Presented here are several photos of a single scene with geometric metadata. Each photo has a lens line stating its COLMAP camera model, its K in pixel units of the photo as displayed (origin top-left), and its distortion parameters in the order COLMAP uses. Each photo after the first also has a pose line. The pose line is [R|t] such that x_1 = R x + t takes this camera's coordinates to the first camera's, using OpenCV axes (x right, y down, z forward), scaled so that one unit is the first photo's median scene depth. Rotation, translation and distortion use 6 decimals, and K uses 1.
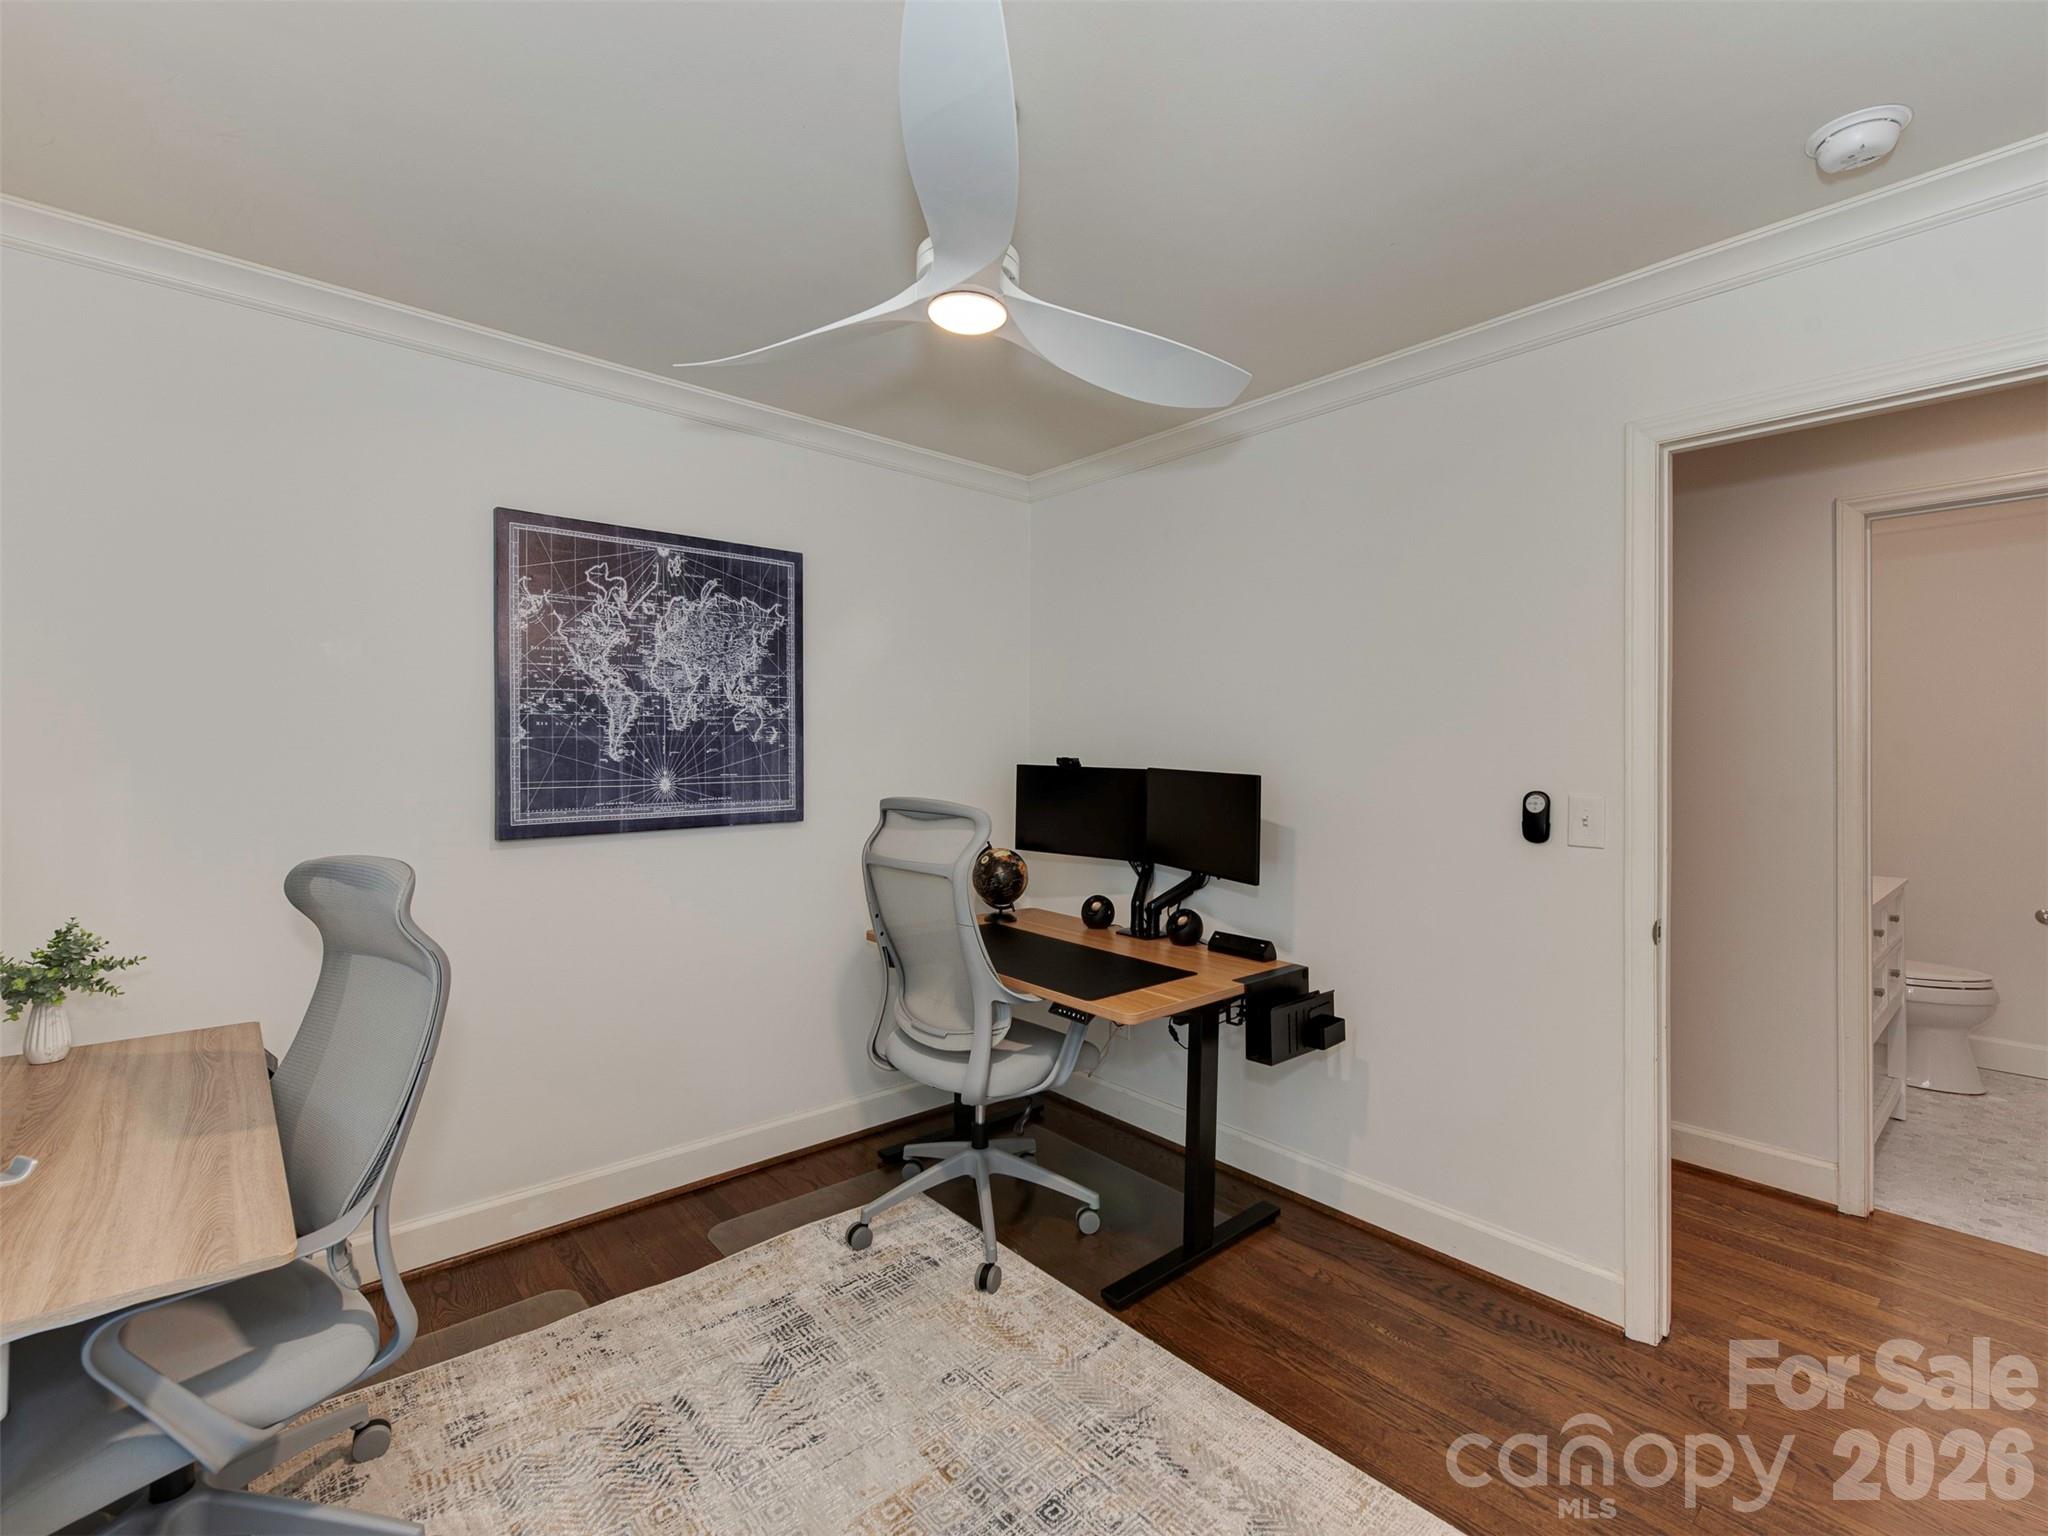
lens RADIAL K [[903.1, 0, 1024.0], [0, 903.1, 768.0], [0, 0, 1]] dist [0.004503, -0.000919]
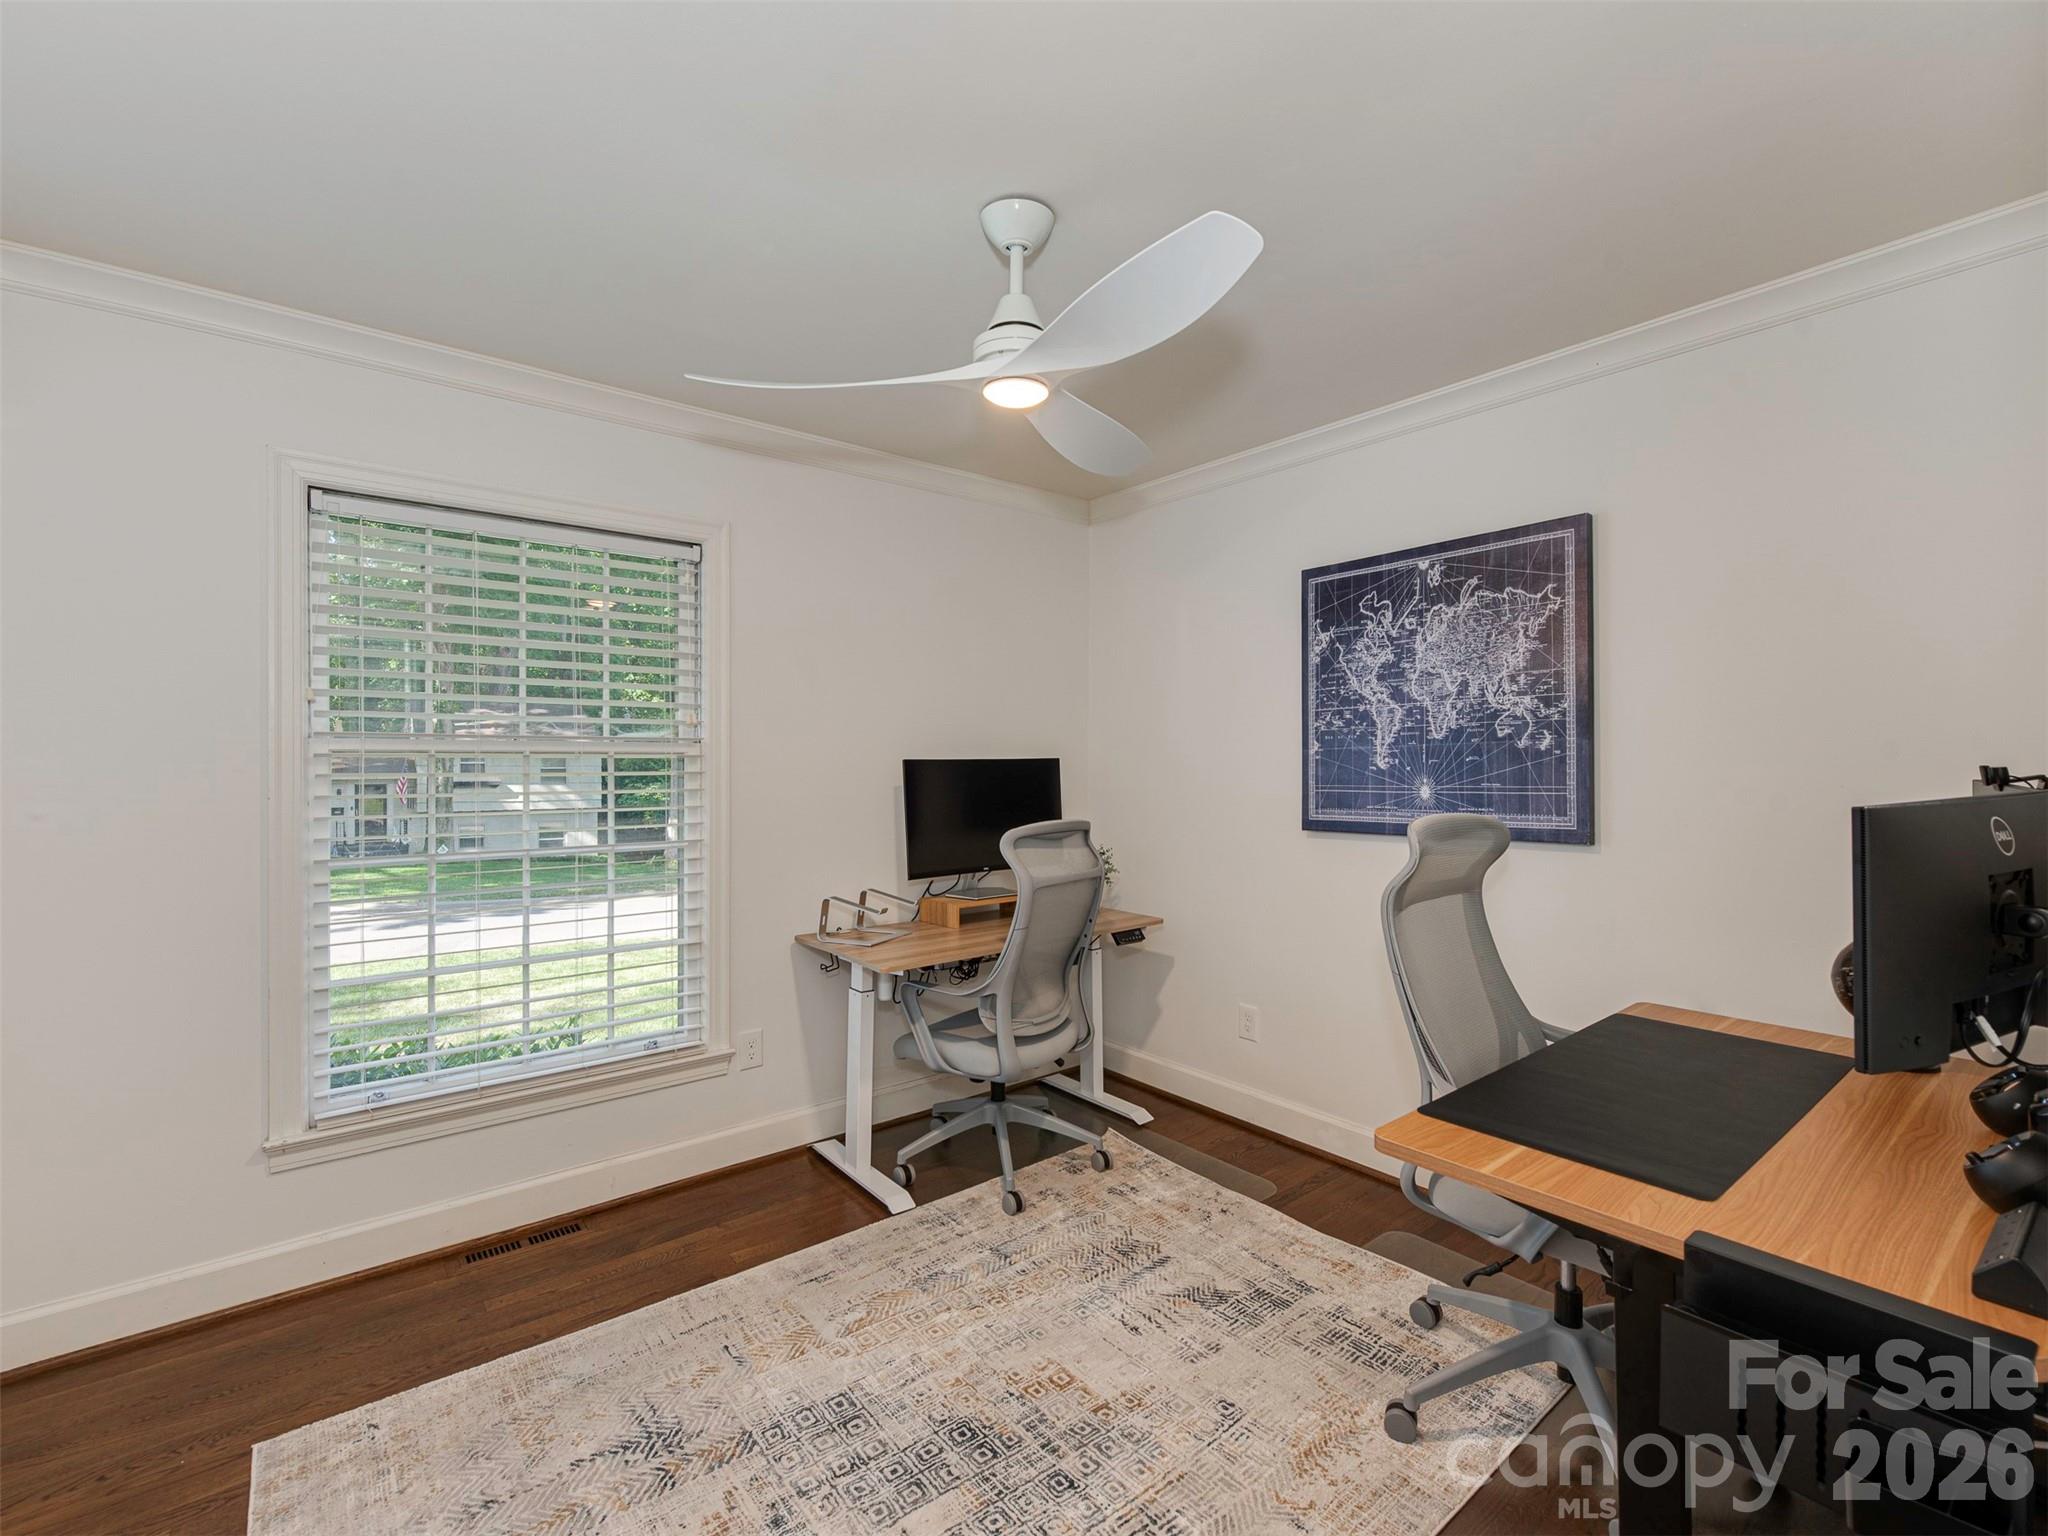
lens RADIAL K [[903.1, 0, 1024.0], [0, 903.1, 768.0], [0, 0, 1]] dist [0.004503, -0.000919]
pose [[-0.030268, 0.013801, -0.999447, 0.647457], [-0.000848, 0.999904, 0.013833, -0.022956], [0.999541, 0.001266, -0.030253, 0.582444]]
